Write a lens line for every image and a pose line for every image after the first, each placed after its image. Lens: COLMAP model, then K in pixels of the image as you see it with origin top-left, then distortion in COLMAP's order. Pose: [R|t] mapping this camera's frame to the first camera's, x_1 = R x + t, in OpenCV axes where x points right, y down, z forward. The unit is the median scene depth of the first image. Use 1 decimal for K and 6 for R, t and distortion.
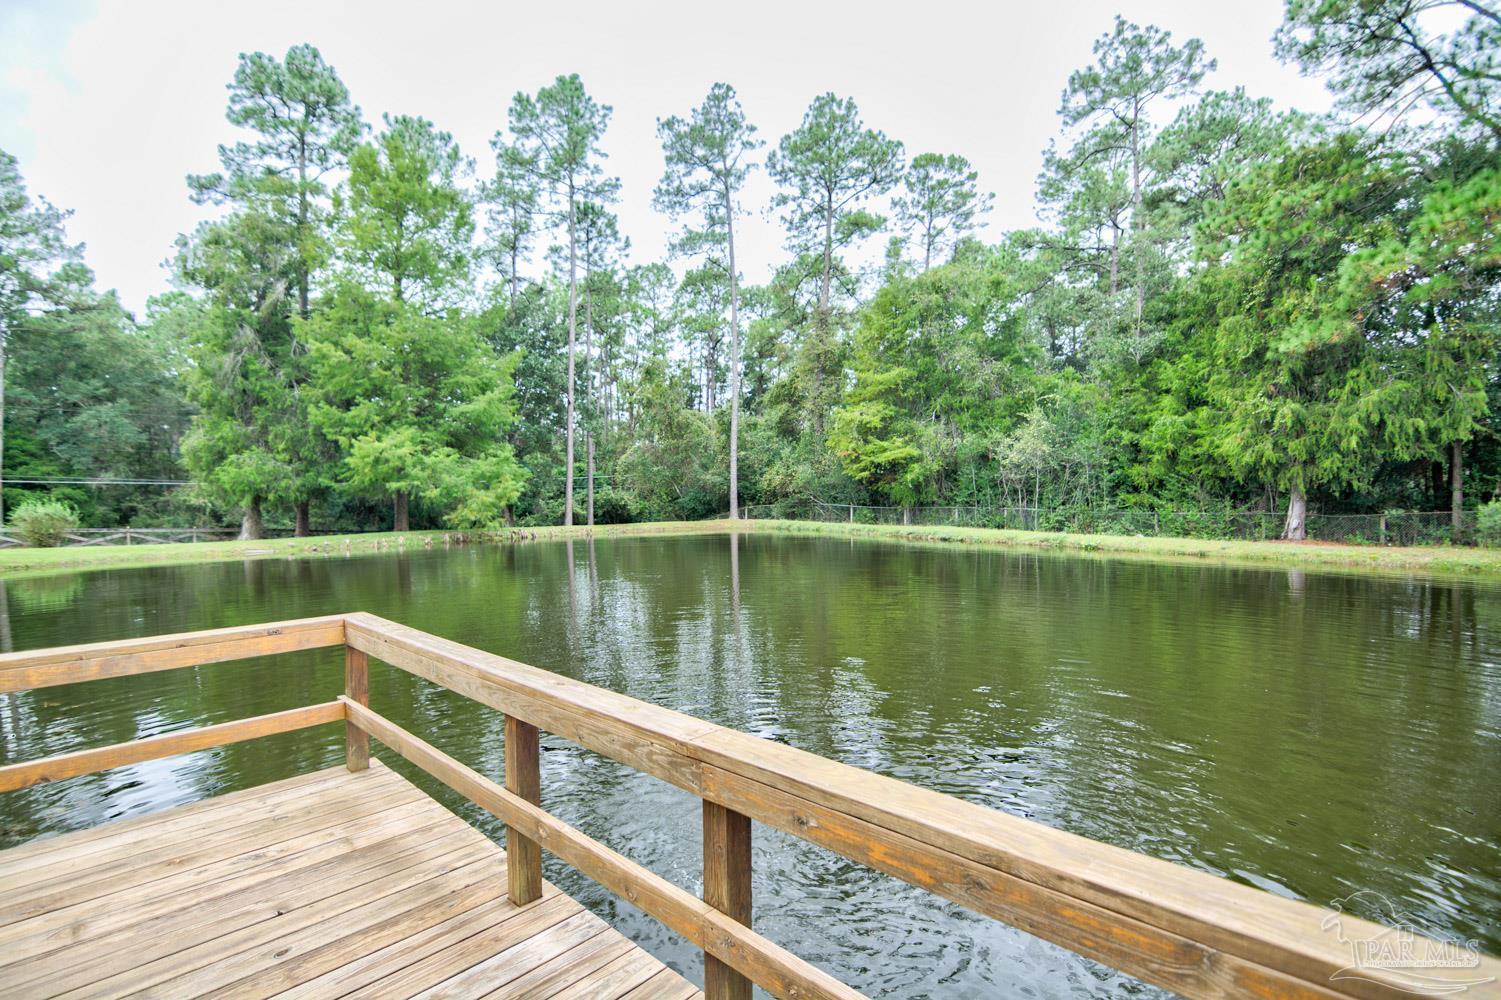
lens RADIAL K [[727.8, 0, 741.5], [0, 727.8, 504.6], [0, 0, 1]] dist [0.010397, -0.007714]
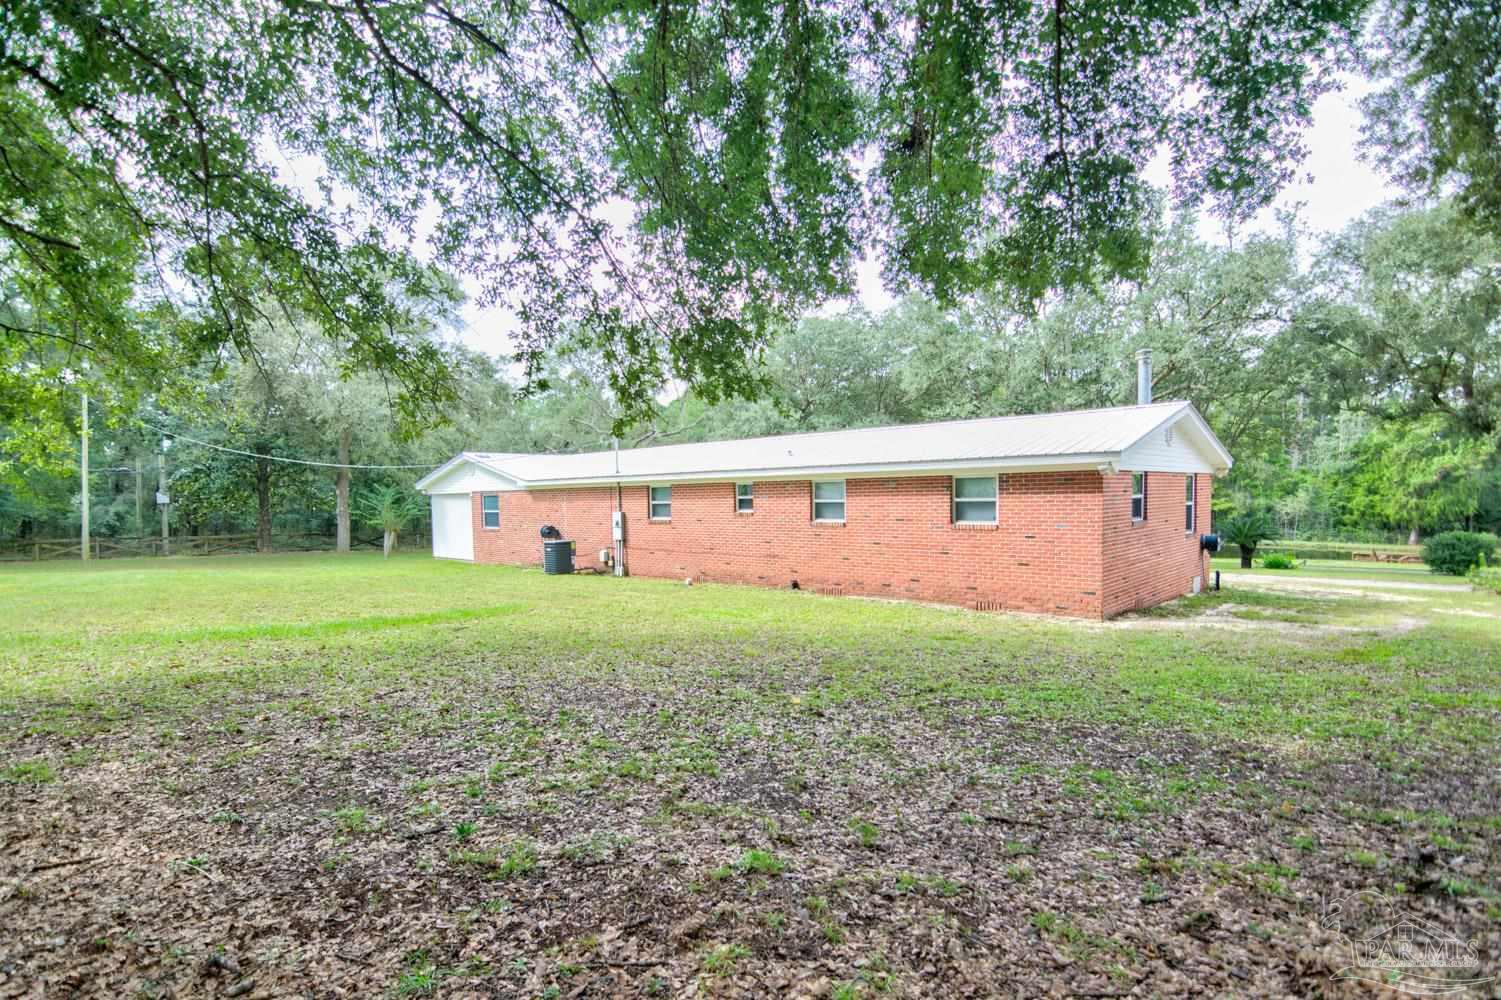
lens RADIAL K [[727.8, 0, 751.0], [0, 727.8, 503.8], [0, 0, 1]] dist [0.010397, -0.007714]
pose [[0.997832, 0.013553, -0.064409, -1.045706], [-0.014567, 0.999777, -0.015306, -0.019480], [0.064187, 0.016211, 0.997806, -1.279631]]
